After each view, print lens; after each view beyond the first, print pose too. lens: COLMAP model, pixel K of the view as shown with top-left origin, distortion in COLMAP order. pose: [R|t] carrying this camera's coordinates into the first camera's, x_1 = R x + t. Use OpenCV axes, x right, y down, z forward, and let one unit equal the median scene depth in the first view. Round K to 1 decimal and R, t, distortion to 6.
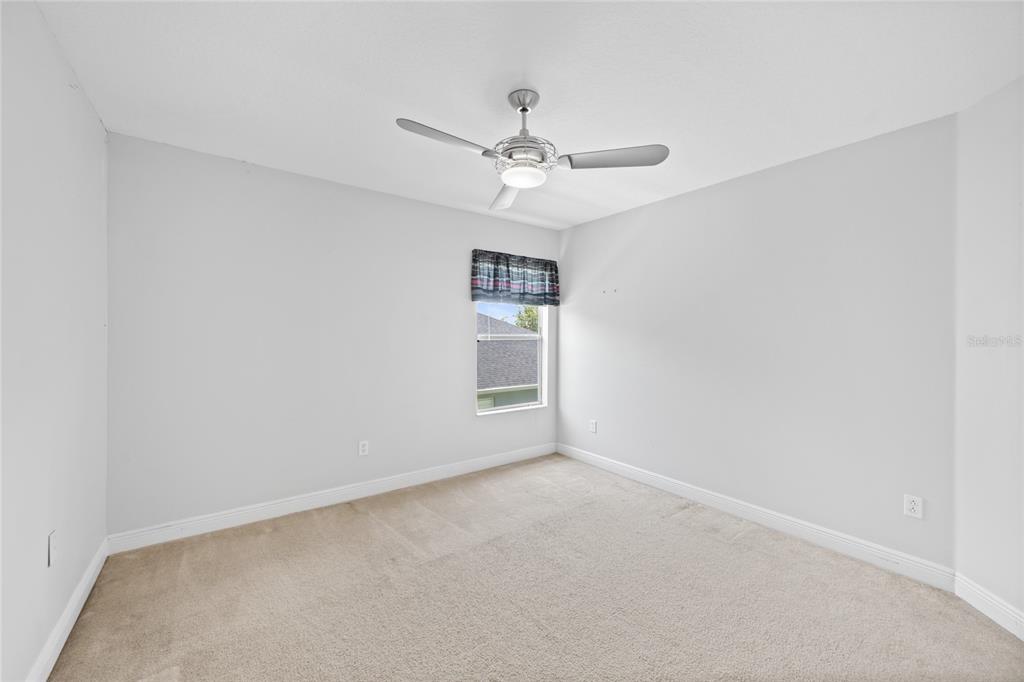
lens RADIAL K [[404.2, 0, 518.8], [0, 404.2, 339.5], [0, 0, 1]] dist [0.002258, 0.000401]
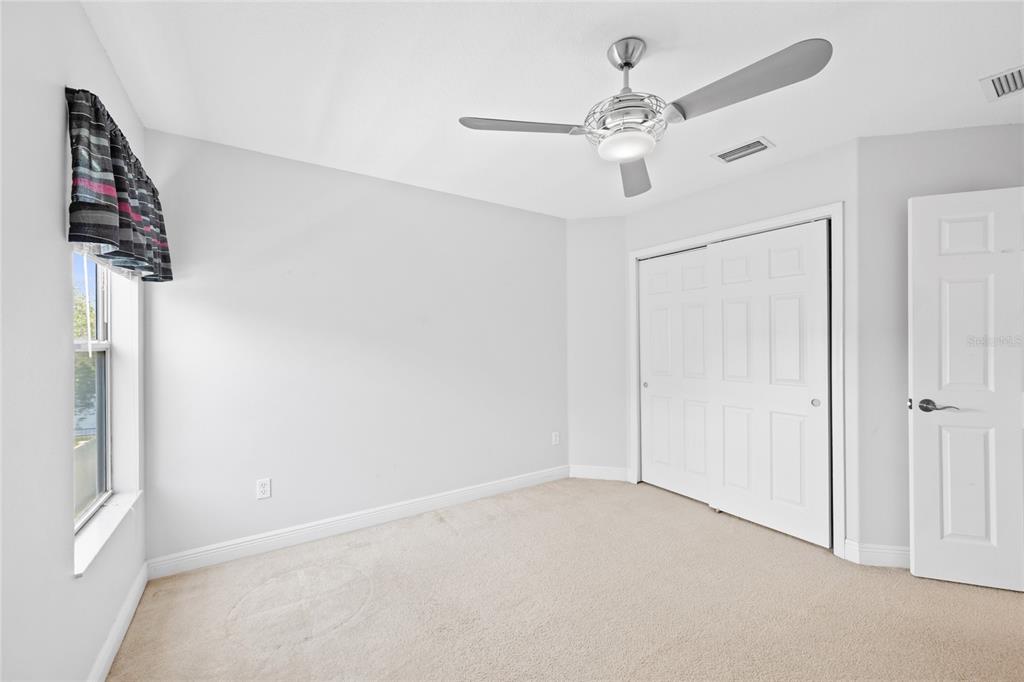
lens RADIAL K [[404.2, 0, 518.8], [0, 404.2, 339.5], [0, 0, 1]] dist [0.002258, 0.000401]
pose [[0.065480, -0.004889, 0.997842, -0.508423], [0.019978, 0.999794, 0.003588, -0.008130], [-0.997654, 0.019700, 0.065564, 0.716214]]
